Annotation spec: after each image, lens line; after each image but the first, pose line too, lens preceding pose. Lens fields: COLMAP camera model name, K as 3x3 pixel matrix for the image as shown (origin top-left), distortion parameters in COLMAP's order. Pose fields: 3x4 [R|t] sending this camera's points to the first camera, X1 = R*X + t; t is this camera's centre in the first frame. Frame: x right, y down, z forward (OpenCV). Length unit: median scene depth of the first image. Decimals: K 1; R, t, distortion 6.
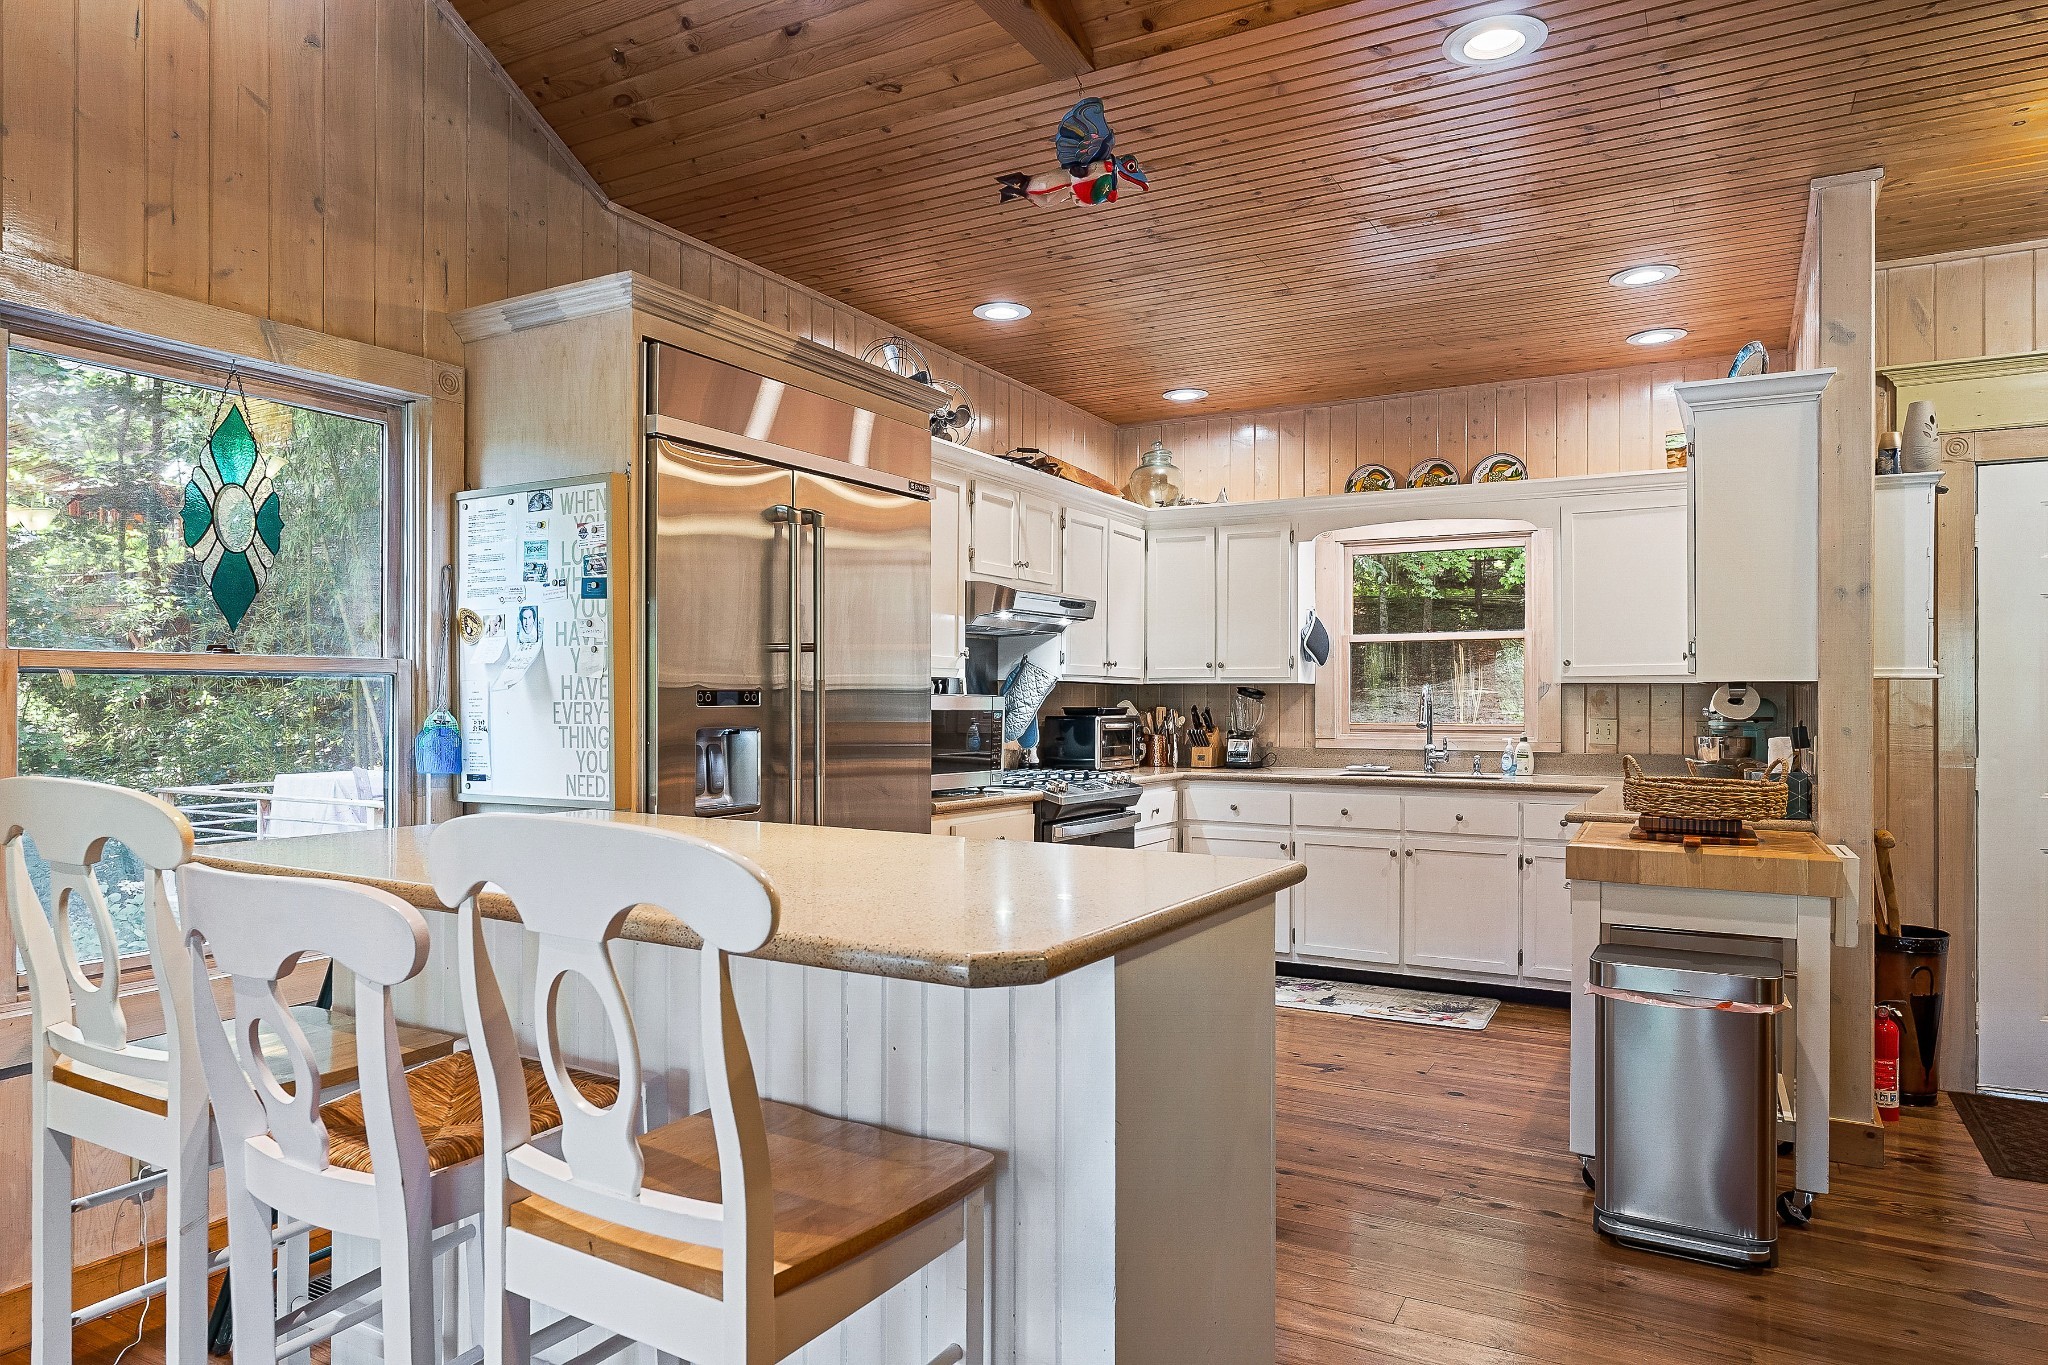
lens RADIAL K [[1278.1, 0, 1024.0], [0, 1278.1, 682.5], [0, 0, 1]] dist [0.004321, 0.000694]
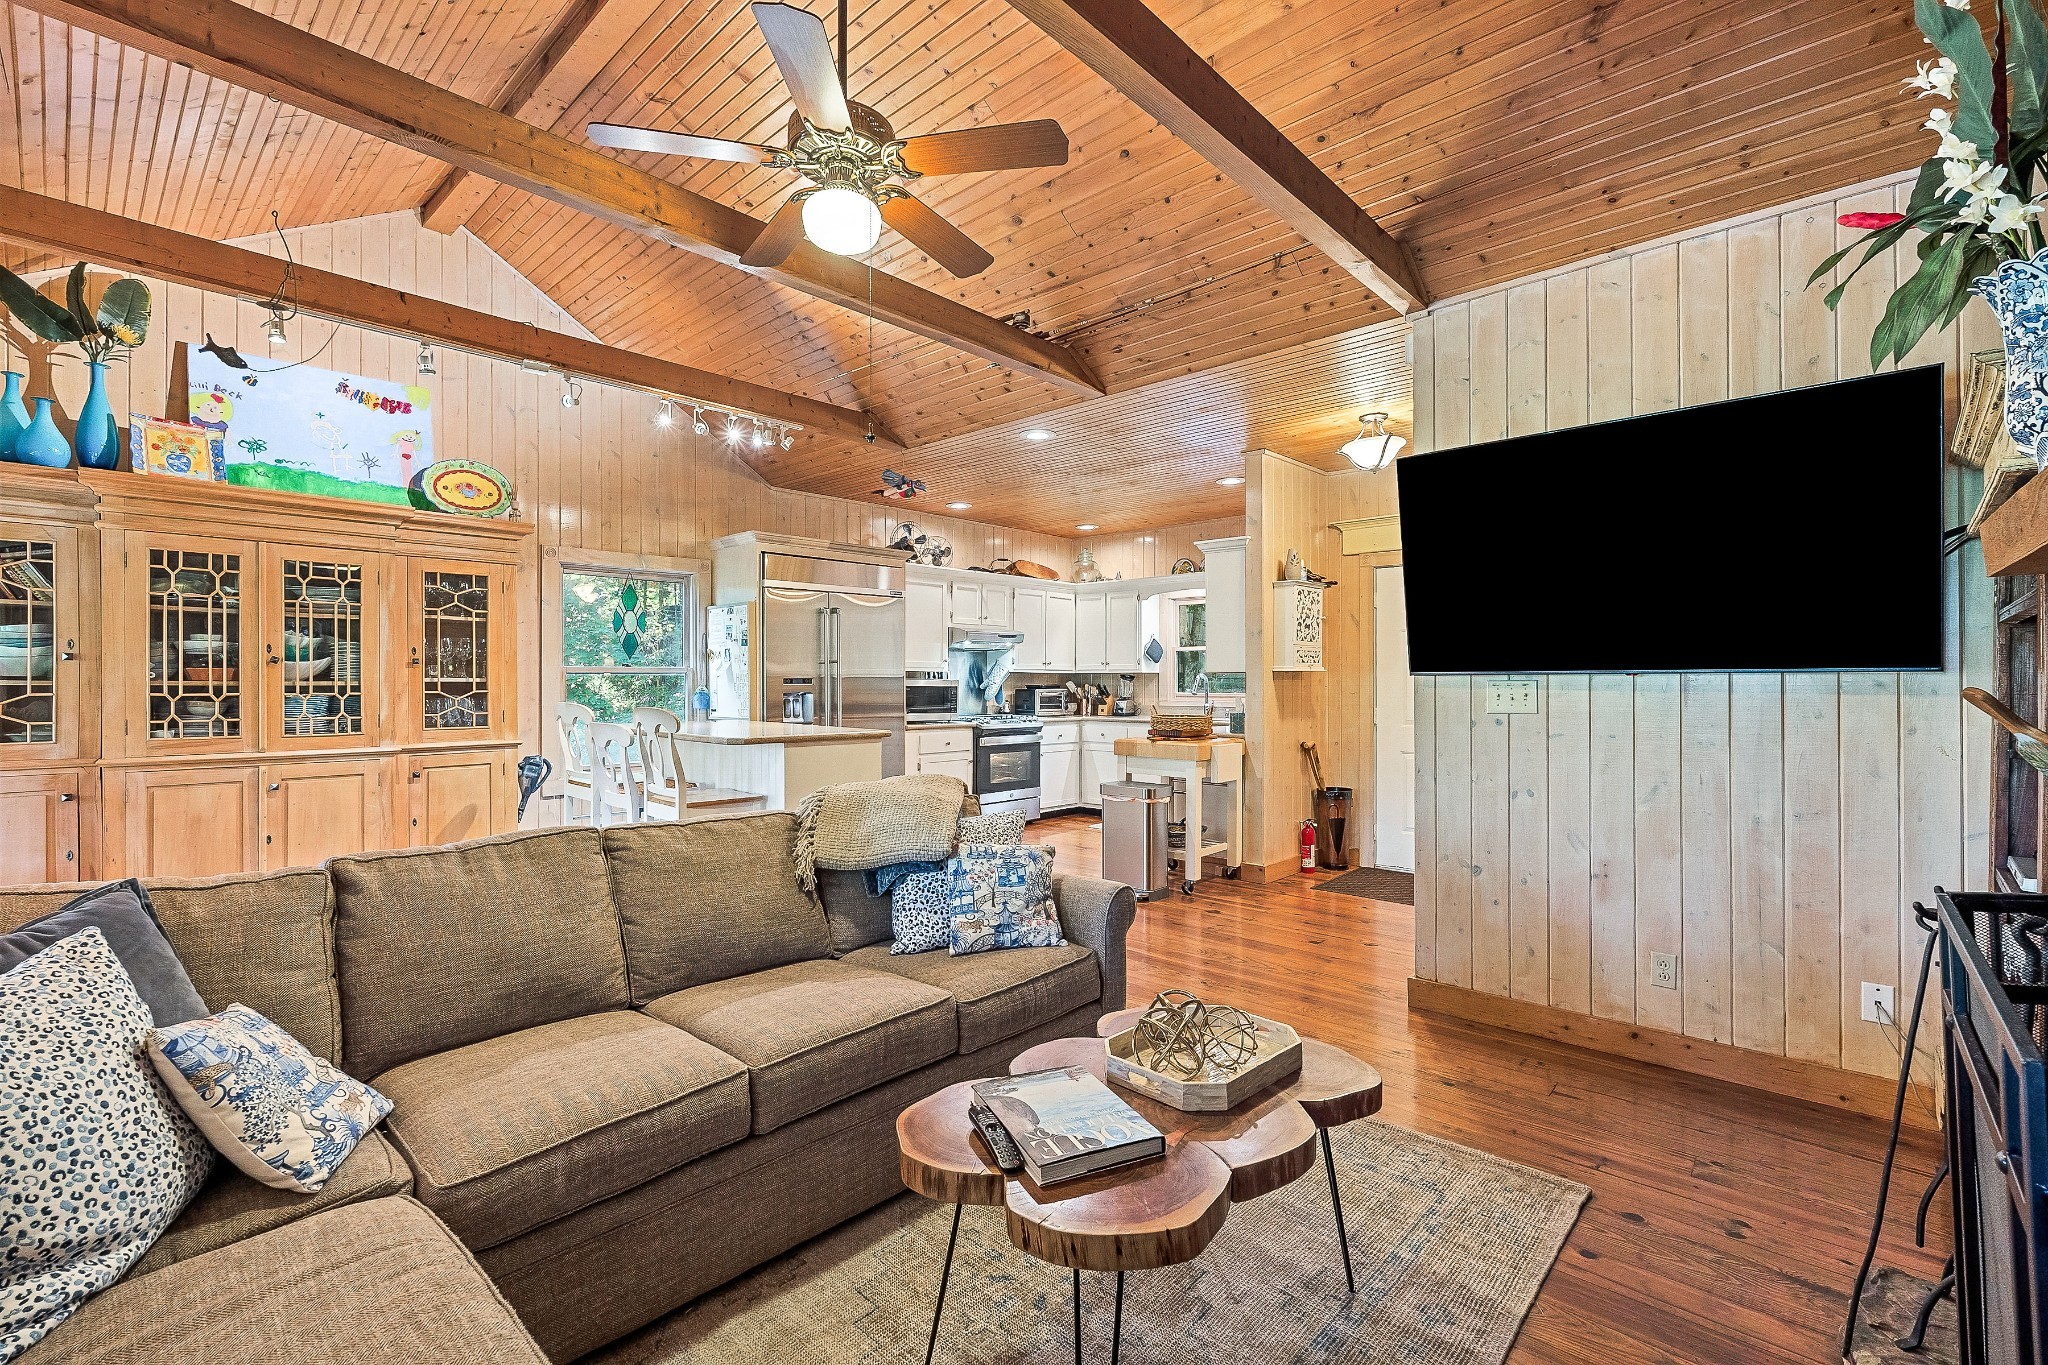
lens RADIAL K [[909.6, 0, 1024.0], [0, 909.6, 682.5], [0, 0, 1]] dist [-0.001225, -0.000077]
pose [[0.971340, -0.000857, -0.237694, 0.604974], [0.004744, 0.999864, 0.015780, -0.011595], [0.237648, -0.016455, 0.971212, -0.657458]]
